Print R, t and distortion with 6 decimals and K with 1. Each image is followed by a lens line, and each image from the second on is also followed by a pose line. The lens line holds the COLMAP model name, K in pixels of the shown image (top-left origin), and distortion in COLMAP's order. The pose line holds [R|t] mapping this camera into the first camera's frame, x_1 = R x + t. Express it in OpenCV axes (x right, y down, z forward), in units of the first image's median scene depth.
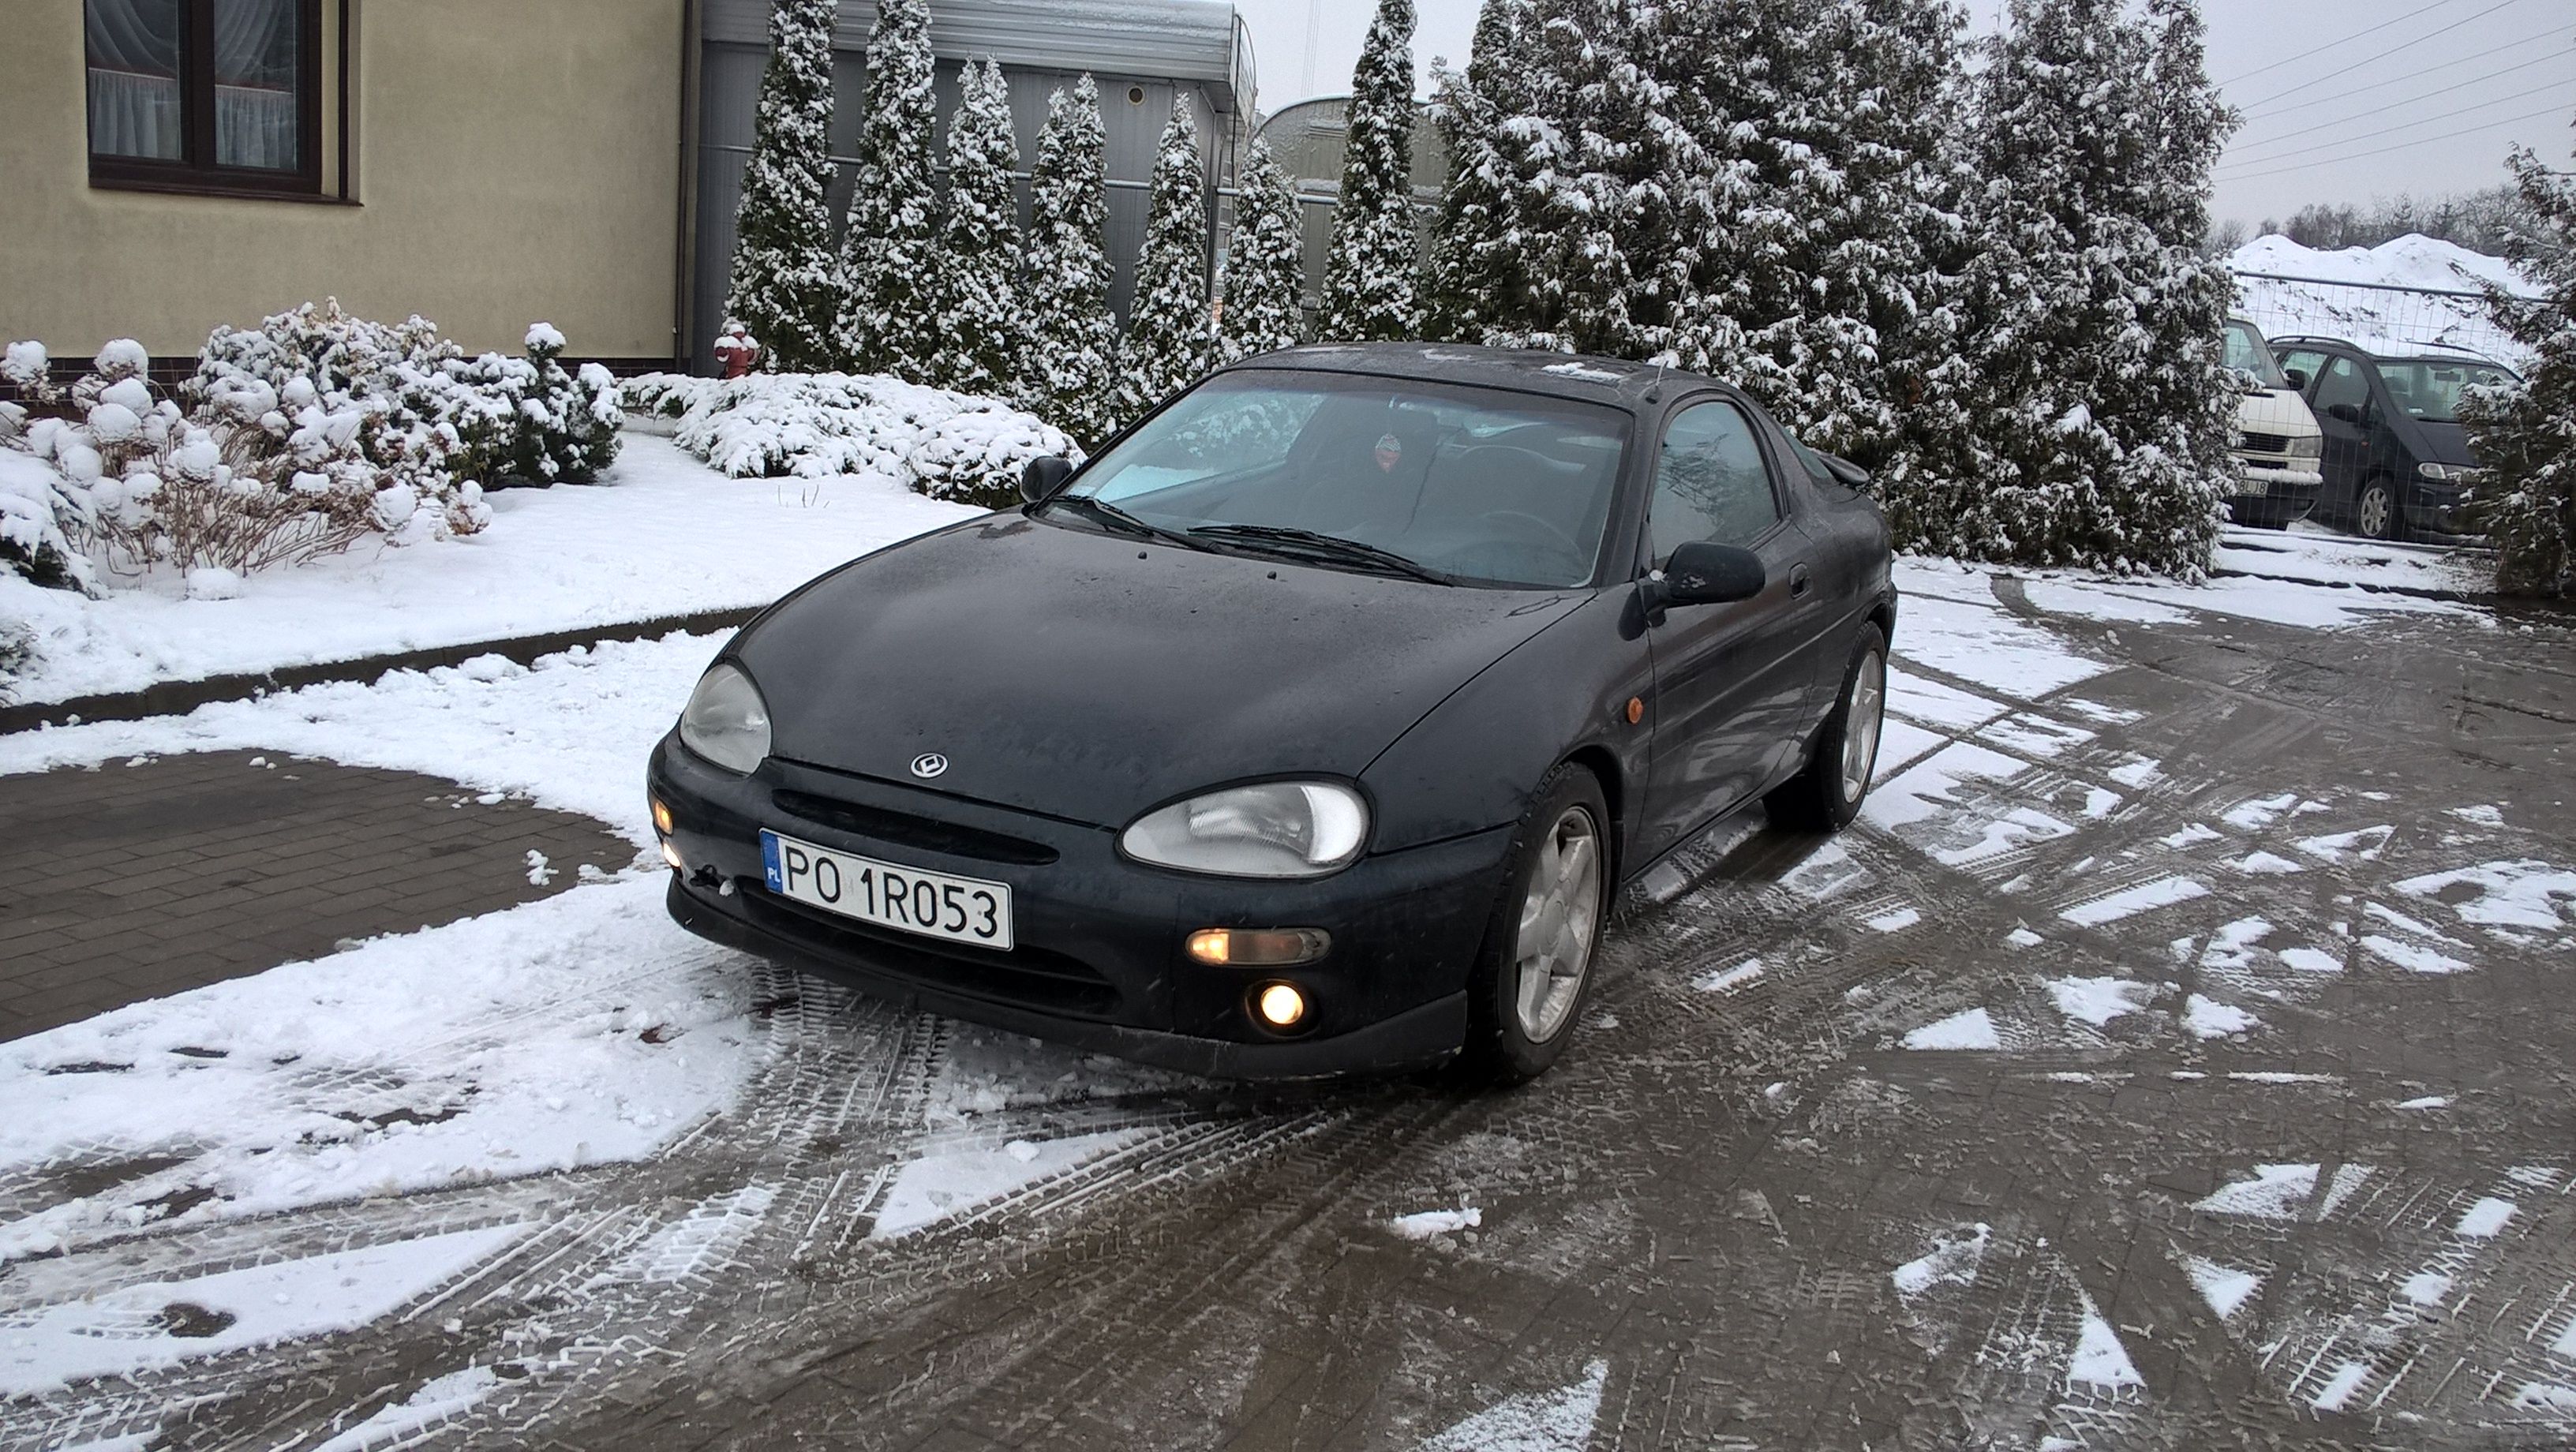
lens RADIAL K [[2078.7, 0, 1288.0], [0, 2078.7, 726.0], [0, 0, 1]] dist [0.082981, -0.221160]
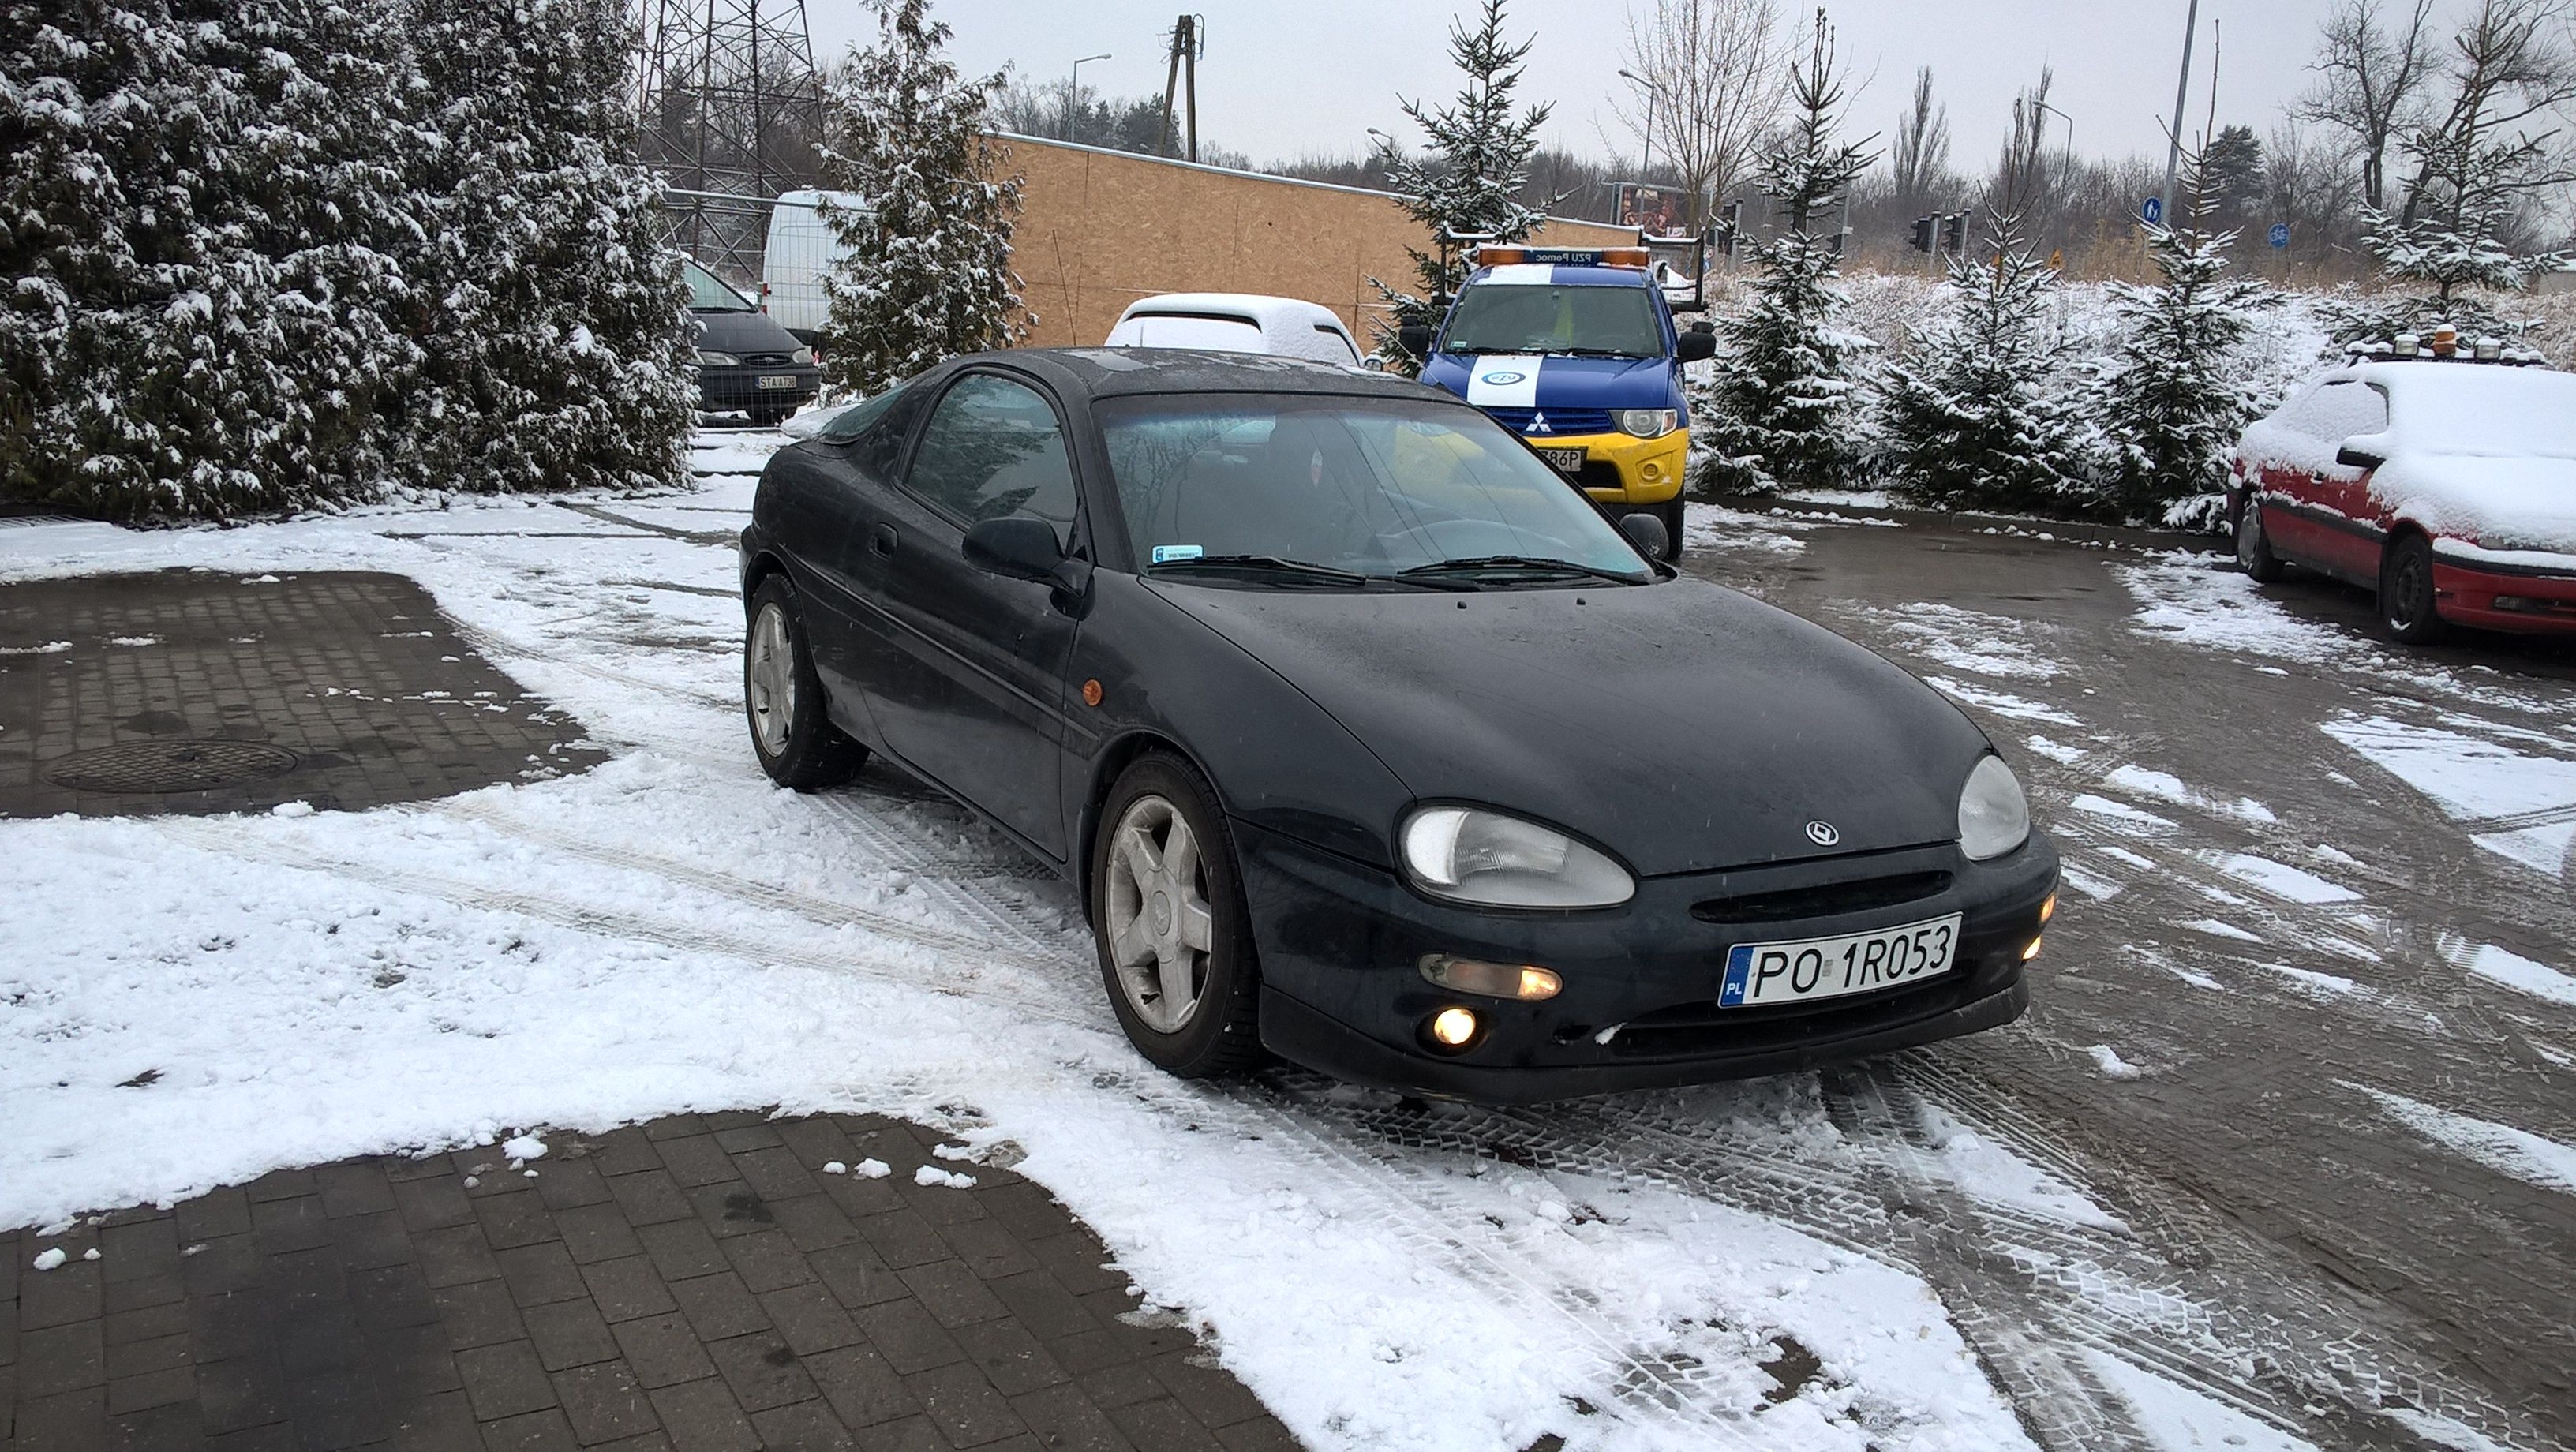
lens RADIAL K [[2078.7, 0, 1288.0], [0, 2078.7, 726.0], [0, 0, 1]] dist [0.082981, -0.221160]
pose [[0.536653, -0.216479, 0.815561, -0.299887], [0.165722, 0.974746, 0.149685, -0.060488], [-0.827369, 0.054827, 0.558976, 0.168687]]
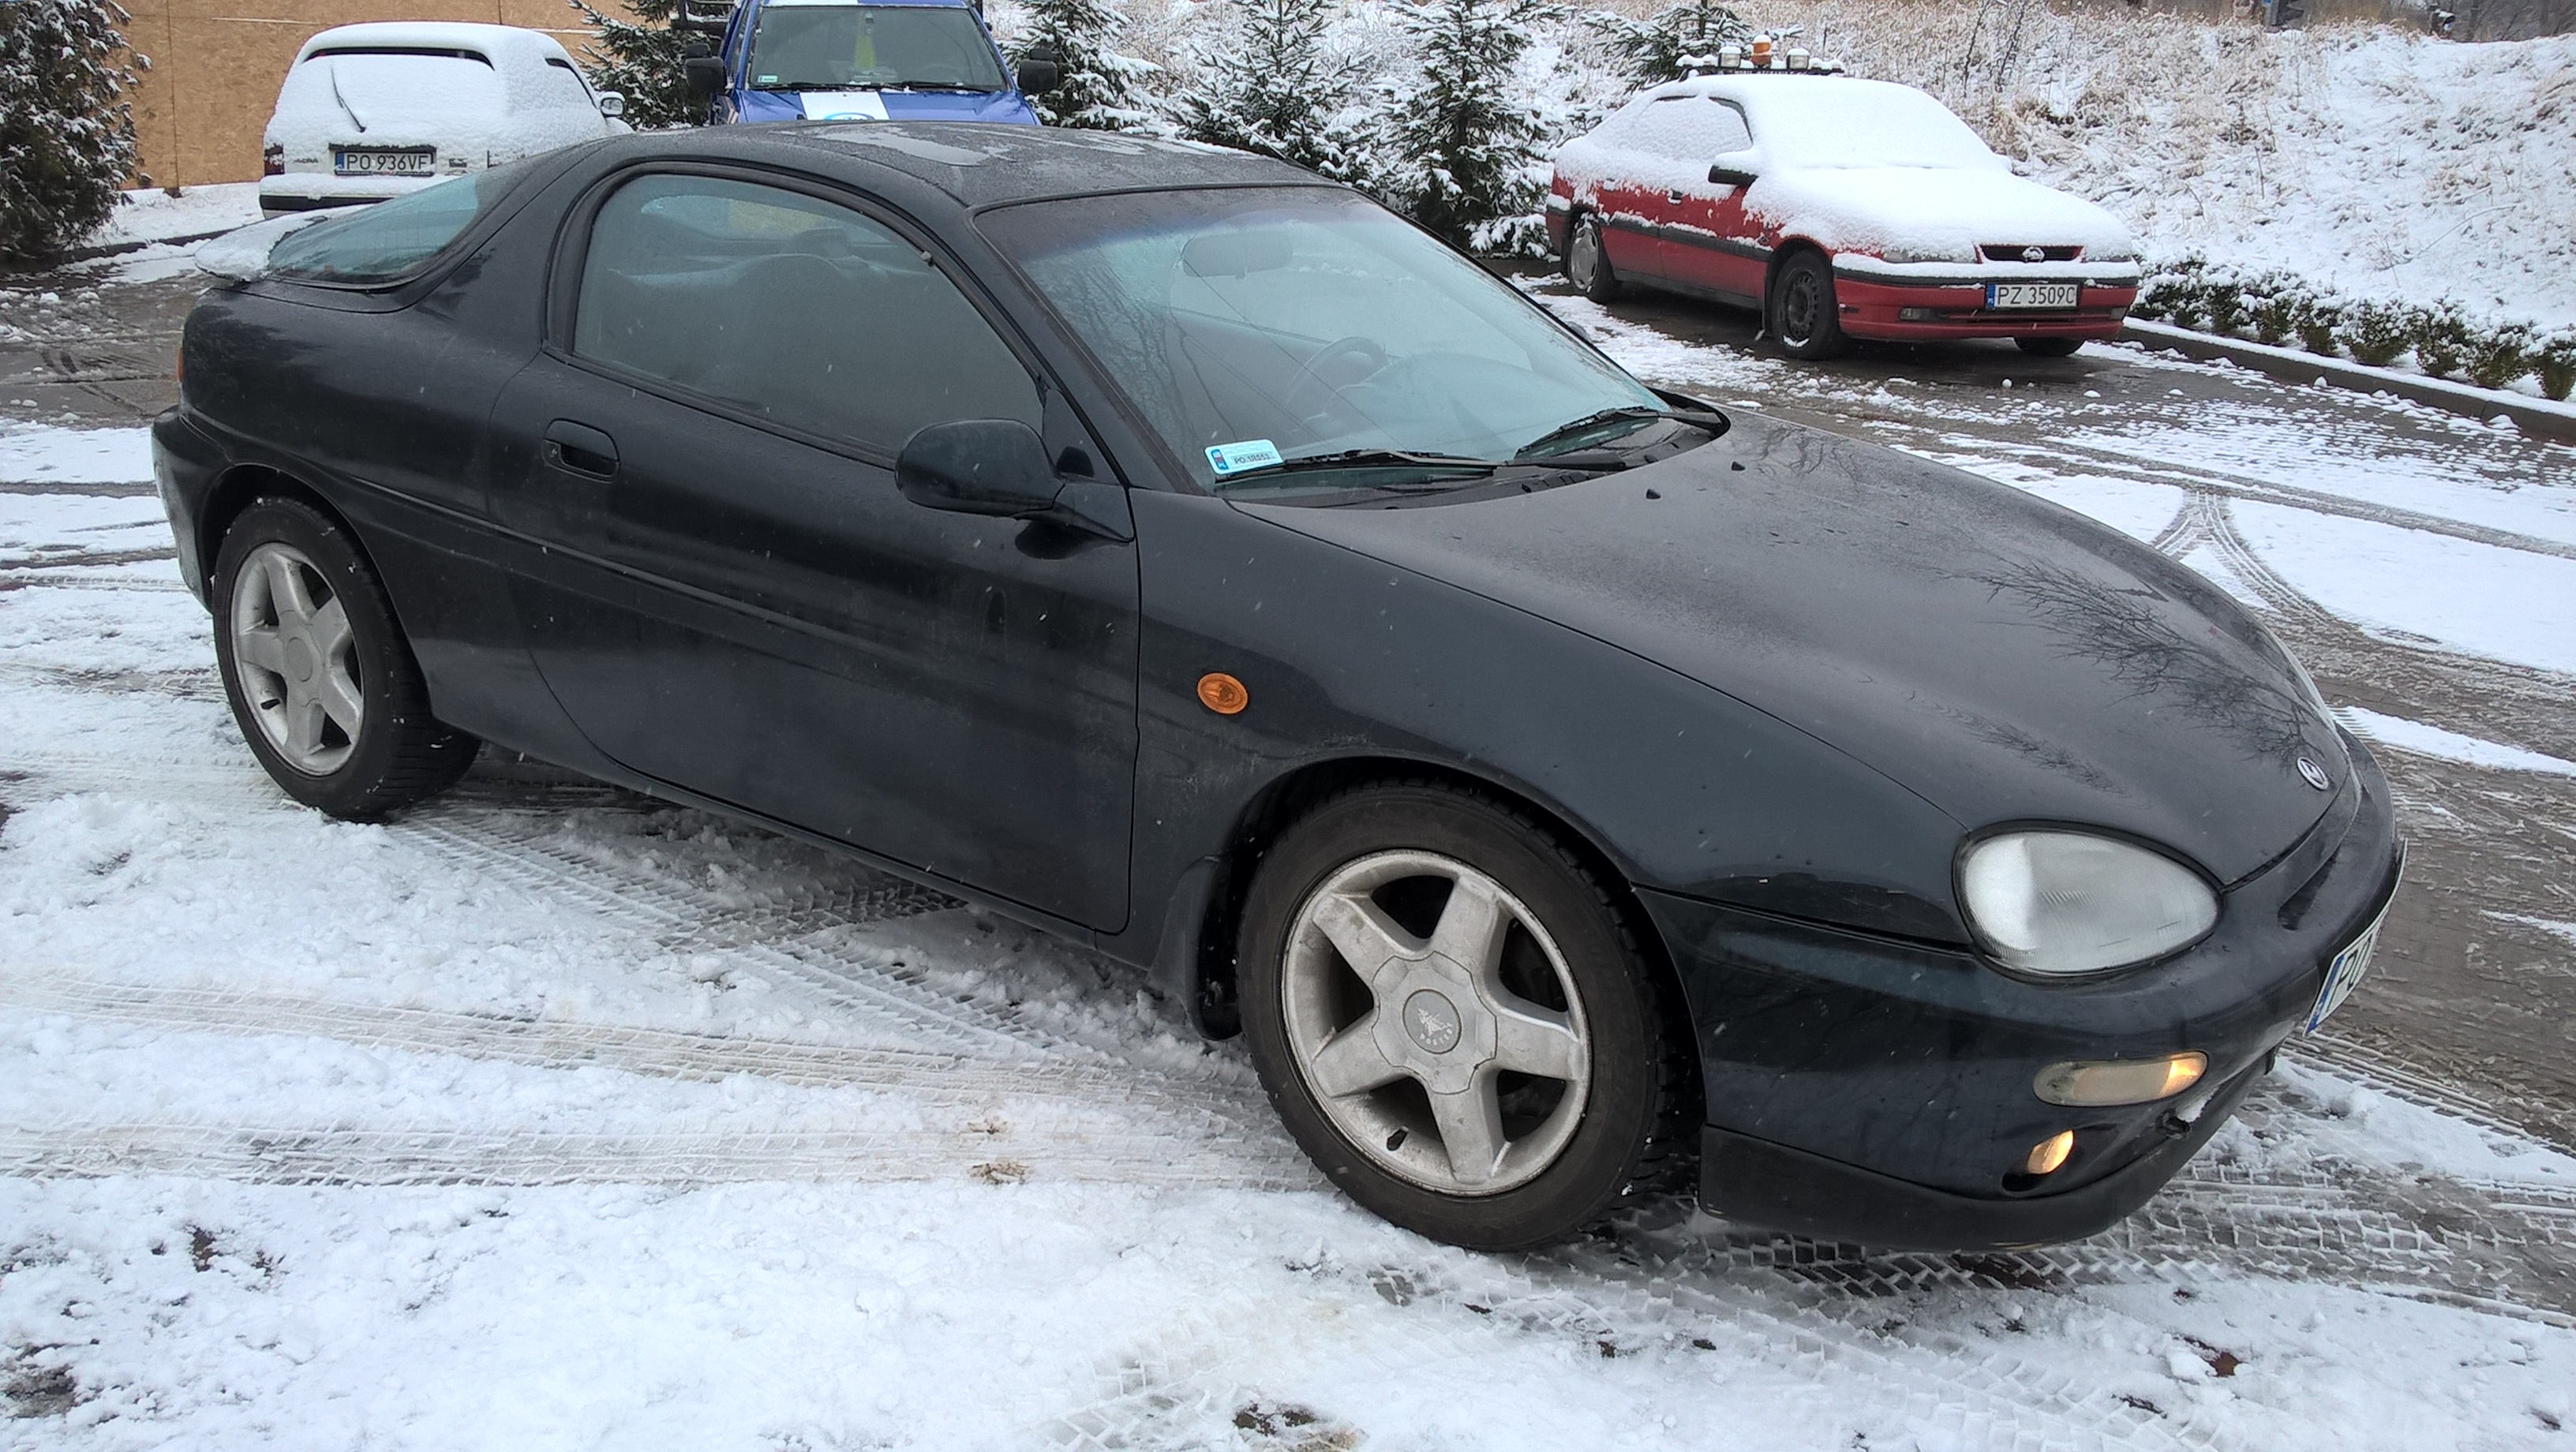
lens RADIAL K [[2078.7, 0, 1288.0], [0, 2078.7, 726.0], [0, 0, 1]] dist [0.082981, -0.221160]
pose [[0.129990, -0.369493, 0.920097, -0.245657], [0.183484, 0.920907, 0.343896, -0.088044], [-0.974390, 0.124120, 0.187504, 0.321926]]
